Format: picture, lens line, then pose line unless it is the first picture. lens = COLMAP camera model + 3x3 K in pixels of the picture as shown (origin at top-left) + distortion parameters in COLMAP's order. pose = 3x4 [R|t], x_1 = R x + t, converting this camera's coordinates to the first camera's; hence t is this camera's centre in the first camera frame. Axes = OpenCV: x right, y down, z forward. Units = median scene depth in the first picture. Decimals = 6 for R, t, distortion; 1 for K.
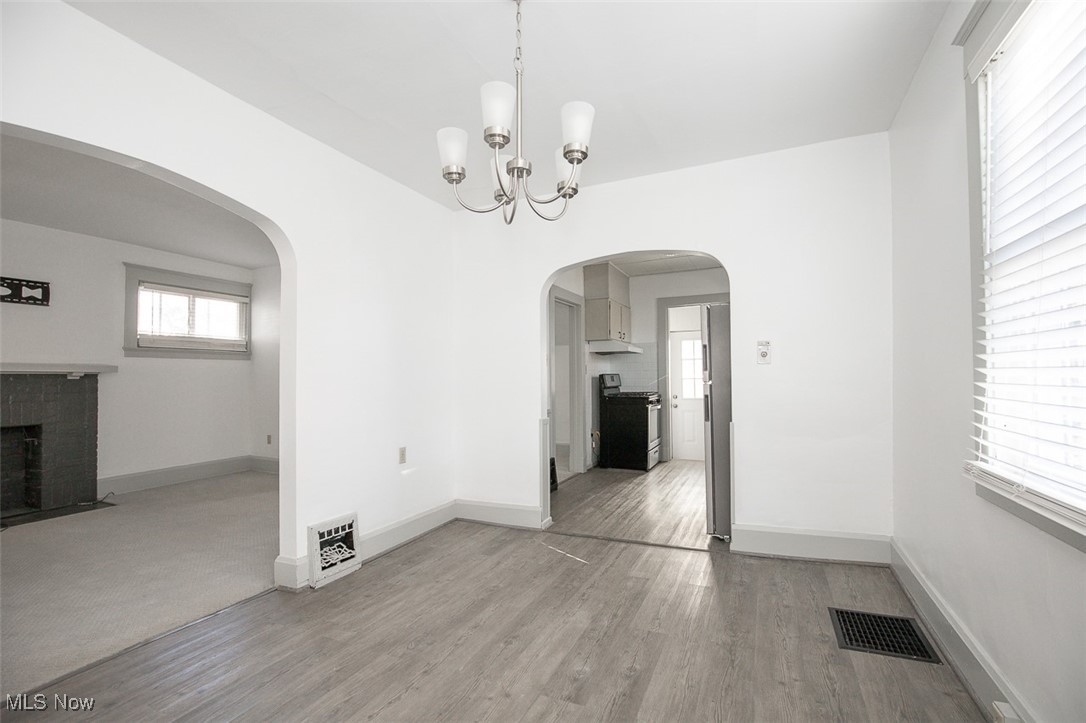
lens RADIAL K [[504.2, 0, 545.8], [0, 504.2, 365.9], [0, 0, 1]] dist [-0.013607, 0.003477]
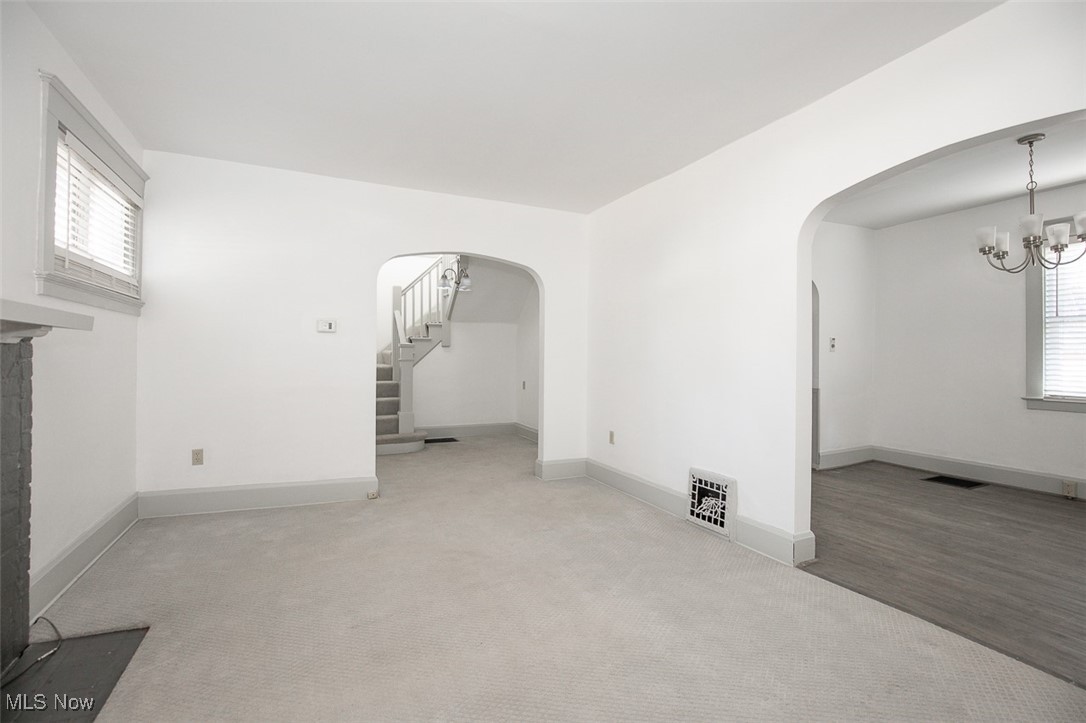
lens RADIAL K [[504.2, 0, 536.3], [0, 504.2, 351.1], [0, 0, 1]] dist [-0.013607, 0.003477]
pose [[0.655846, 0.021651, 0.754584, -1.008283], [-0.033290, 0.999446, 0.000258, 0.017874], [-0.754160, -0.025290, 0.656204, 0.457785]]
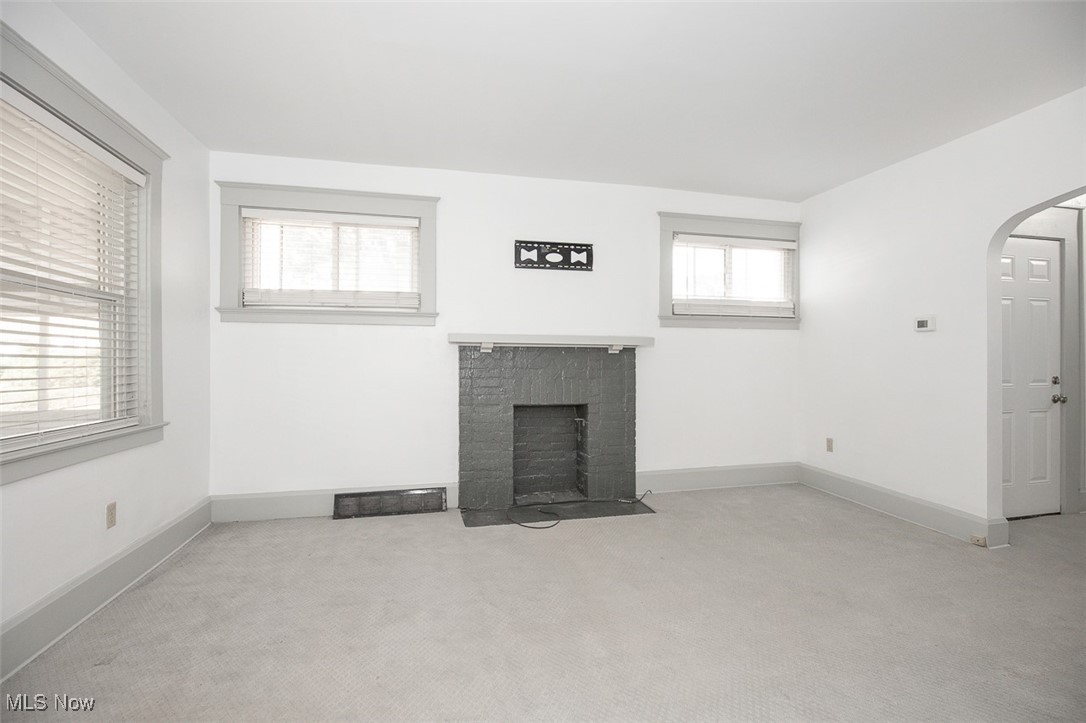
lens RADIAL K [[504.2, 0, 554.1], [0, 504.2, 358.3], [0, 0, 1]] dist [-0.013607, 0.003477]
pose [[0.621187, 0.009019, -0.783611, -0.341623], [0.011219, 0.999729, 0.020400, 0.016618], [0.783582, -0.021464, 0.620917, 0.394620]]
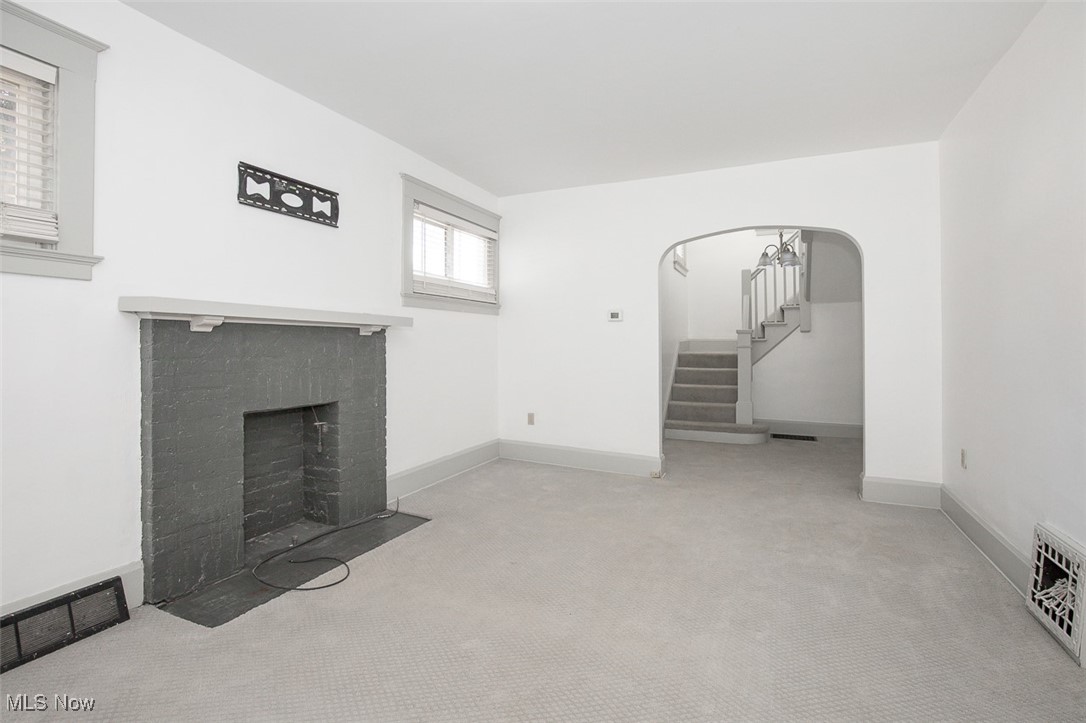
lens RADIAL K [[504.2, 0, 544.3], [0, 504.2, 338.8], [0, 0, 1]] dist [-0.013607, 0.003477]
pose [[0.999858, 0.009880, -0.013653, -0.715441], [-0.009670, 0.999836, 0.015322, 0.018644], [0.013802, -0.015188, 0.999789, 0.321046]]
